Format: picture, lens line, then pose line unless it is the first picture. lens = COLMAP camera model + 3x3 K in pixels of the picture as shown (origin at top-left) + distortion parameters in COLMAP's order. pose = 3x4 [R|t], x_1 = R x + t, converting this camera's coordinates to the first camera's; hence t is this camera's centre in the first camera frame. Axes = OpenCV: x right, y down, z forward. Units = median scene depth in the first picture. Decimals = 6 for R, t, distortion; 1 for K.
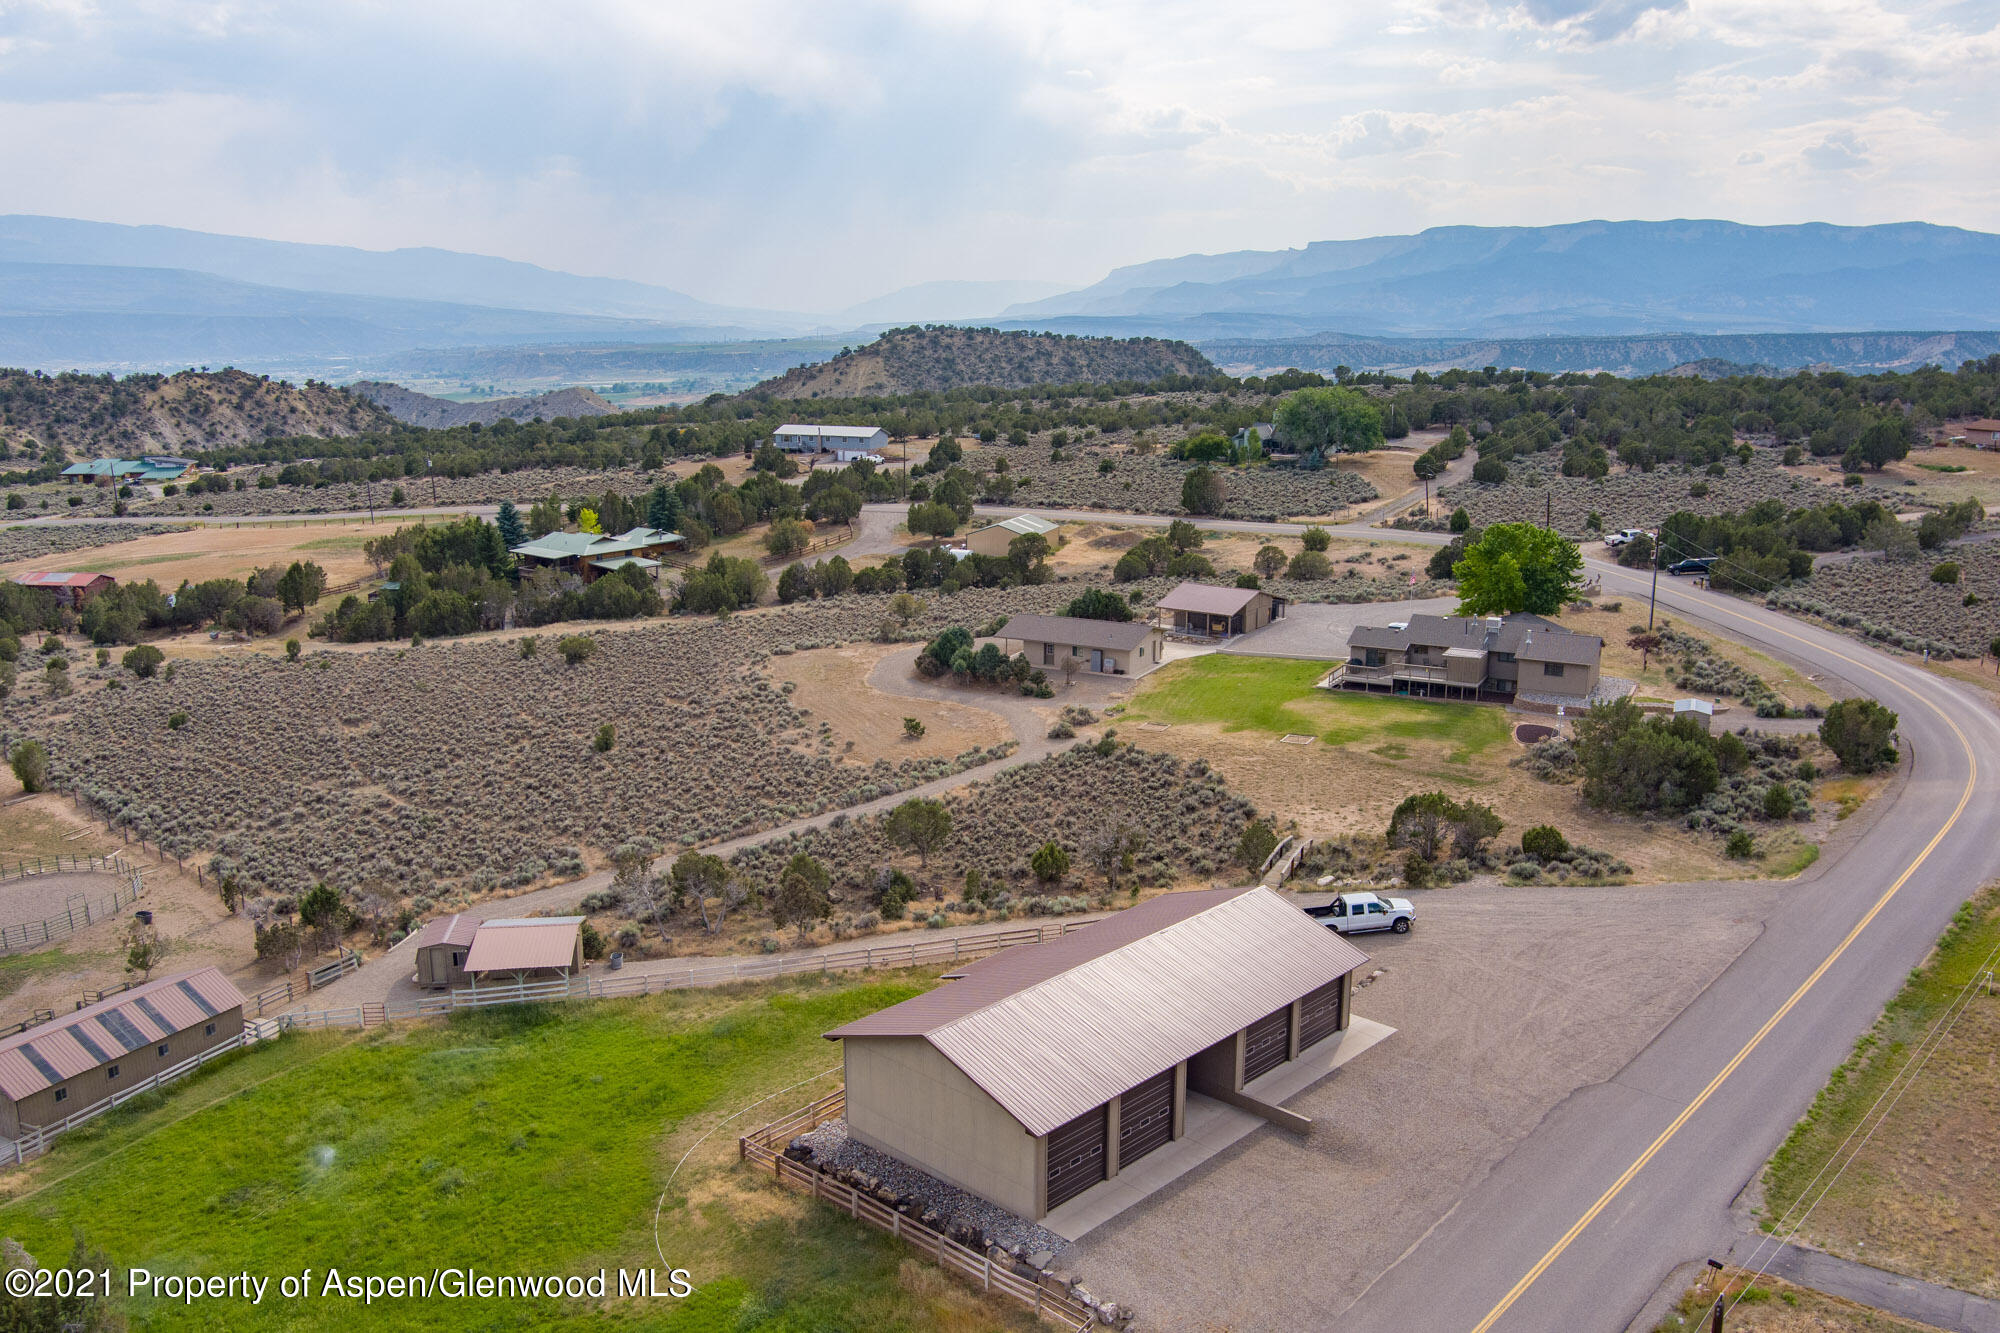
lens RADIAL K [[1613.0, 0, 996.7], [0, 1613.0, 666.3], [0, 0, 1]] dist [-0.073348, 0.028336]
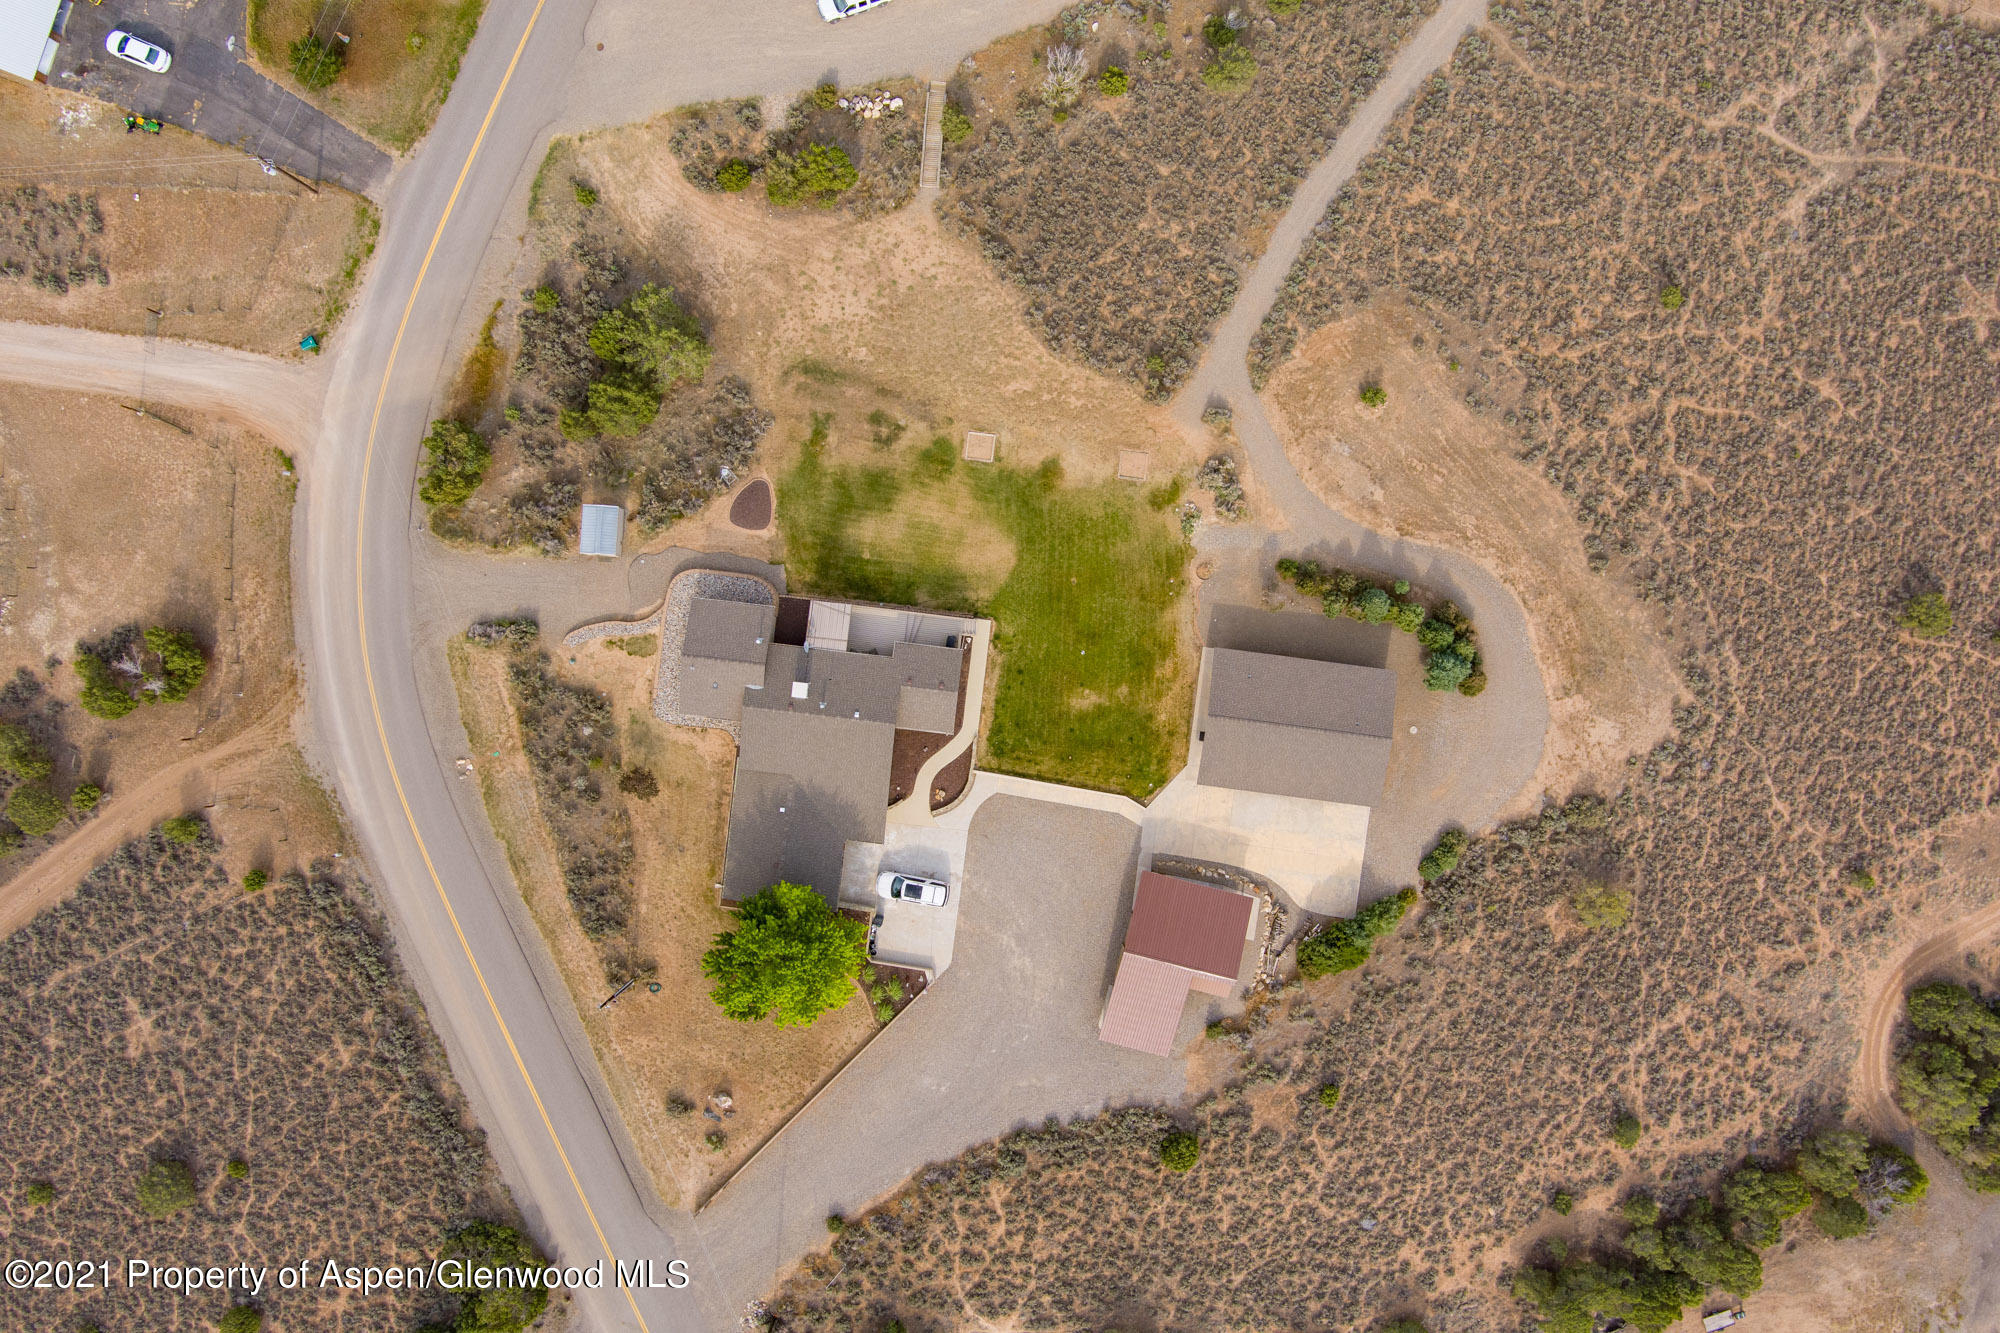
lens RADIAL K [[1613.0, 0, 989.2], [0, 1613.0, 762.5], [0, 0, 1]] dist [-0.073348, 0.028336]
pose [[-0.936962, 0.349050, 0.016316, 0.220050], [-0.068402, -0.229003, 0.971019, -0.908869], [0.342671, 0.908692, 0.238443, 0.886009]]
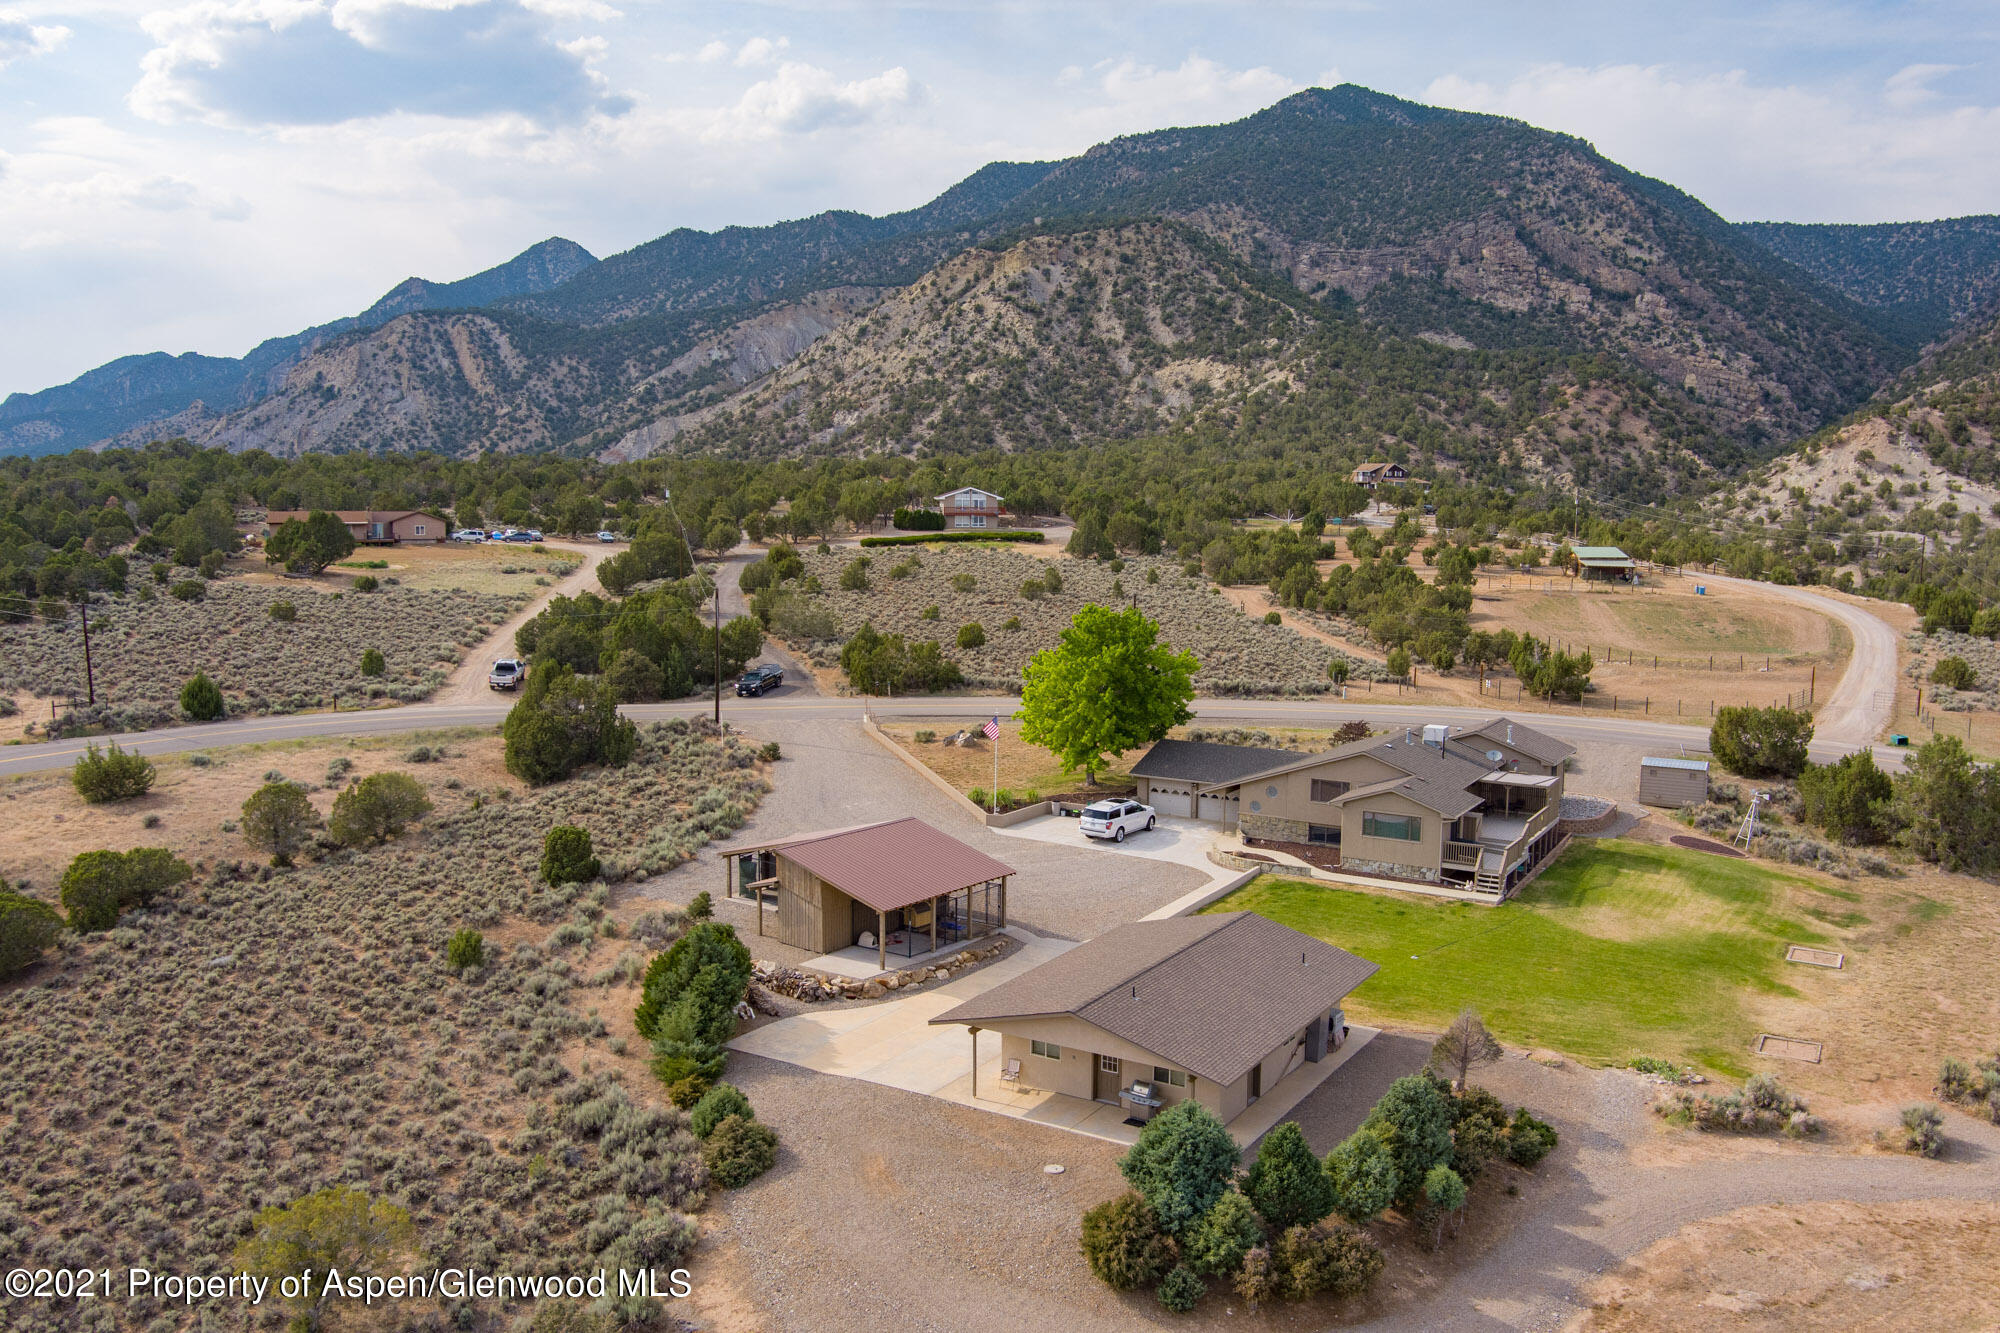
lens RADIAL K [[1613.0, 0, 1005.3], [0, 1613.0, 669.7], [0, 0, 1]] dist [-0.073348, 0.028336]
pose [[0.061611, -0.114549, 0.991505, -0.343331], [0.208840, 0.972883, 0.099420, -0.155680], [-0.976007, 0.200941, 0.083863, 1.136060]]
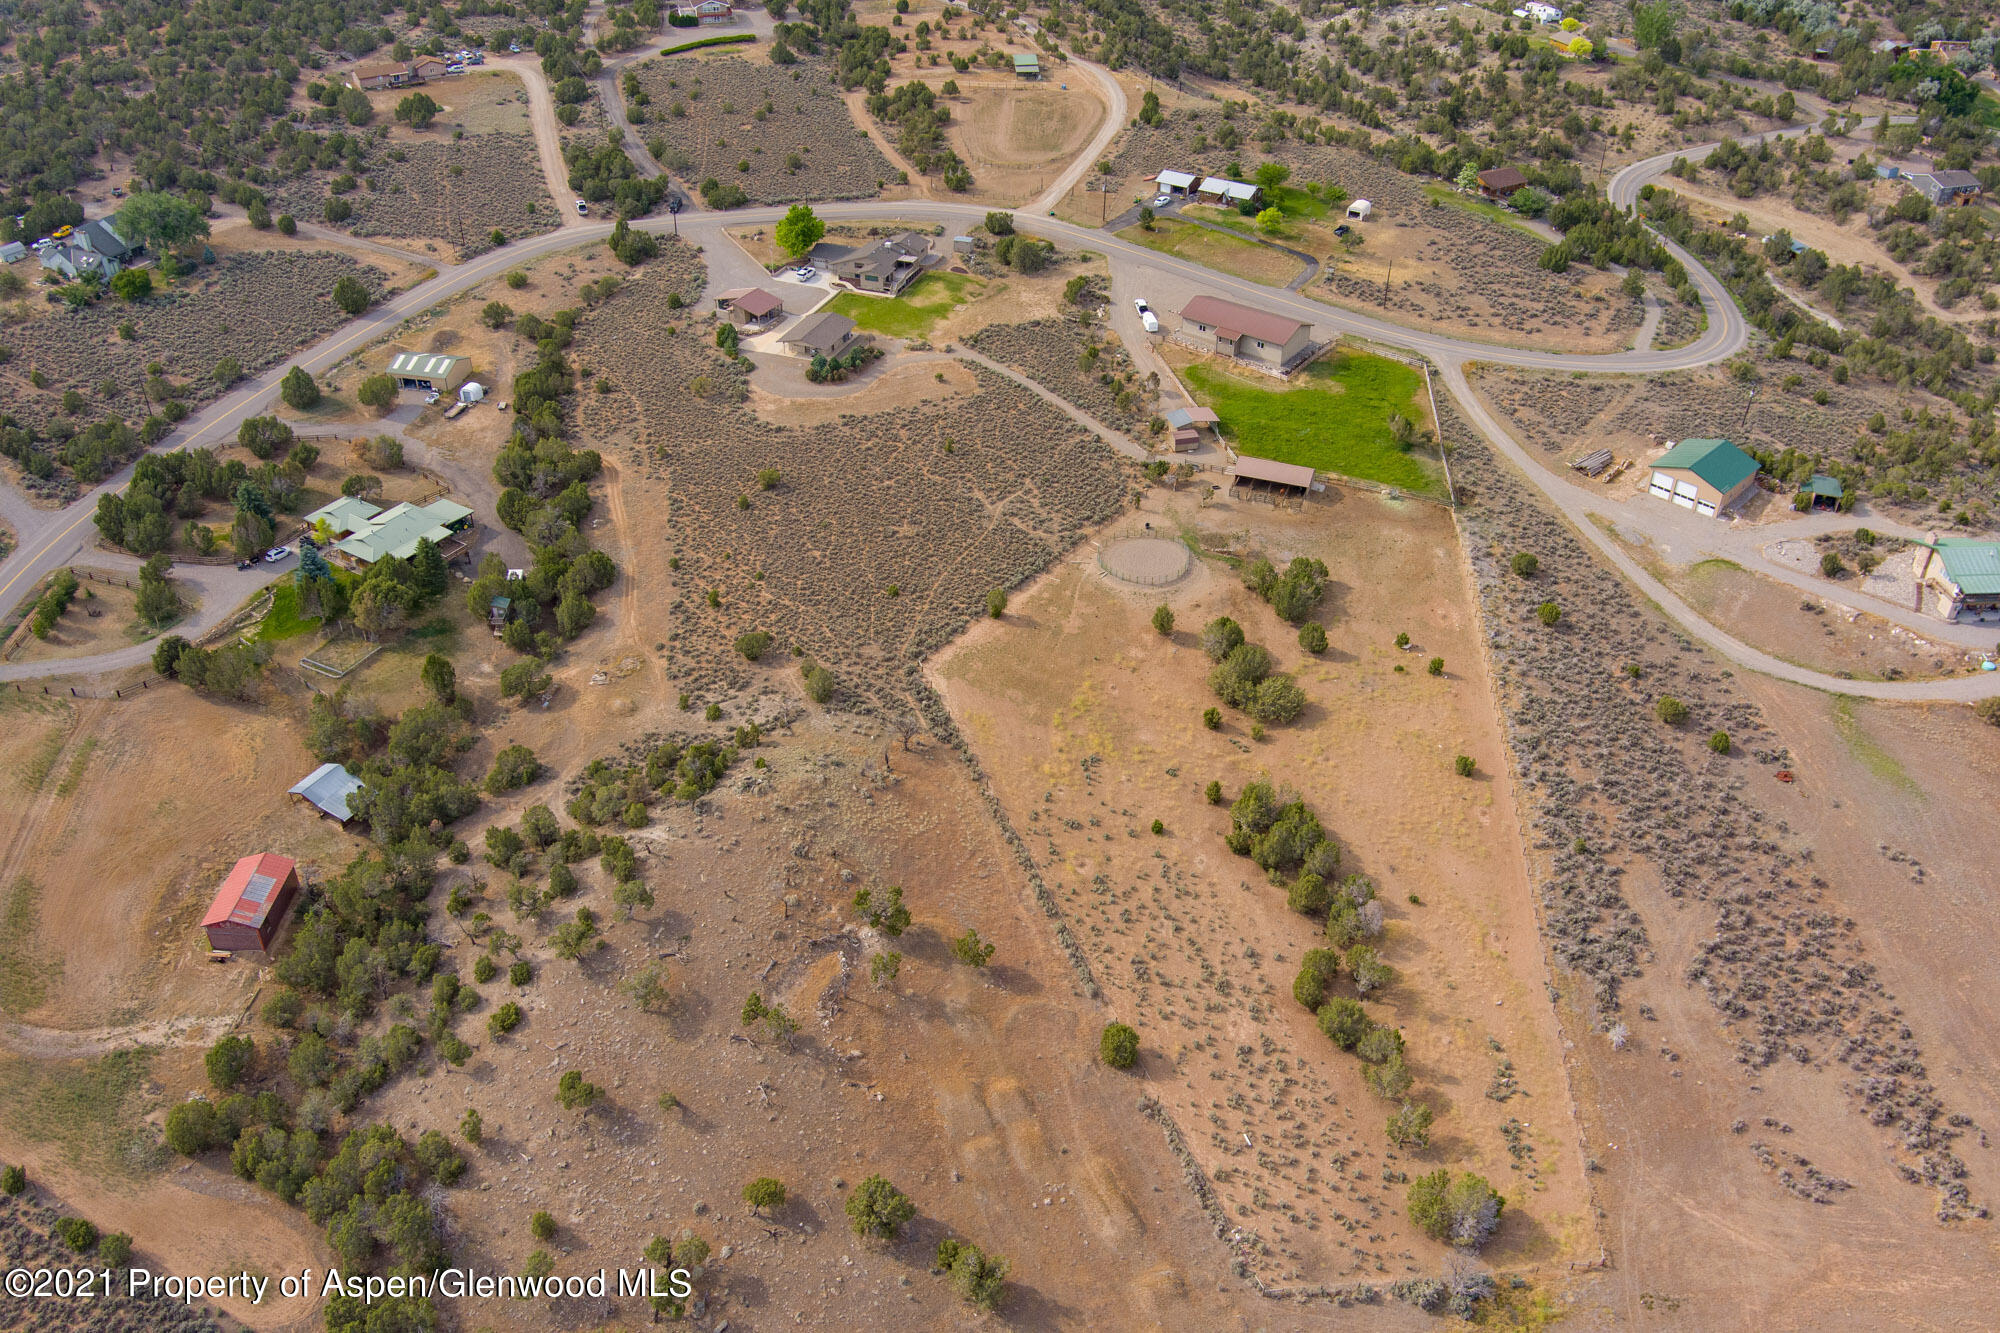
lens RADIAL K [[1613.0, 0, 987.0], [0, 1613.0, 675.2], [0, 0, 1]] dist [-0.073348, 0.028336]
pose [[-0.114113, -0.573712, 0.811069, -2.103677], [0.213680, 0.783121, 0.584006, -0.926499], [-0.970216, 0.239952, 0.033226, 0.952566]]
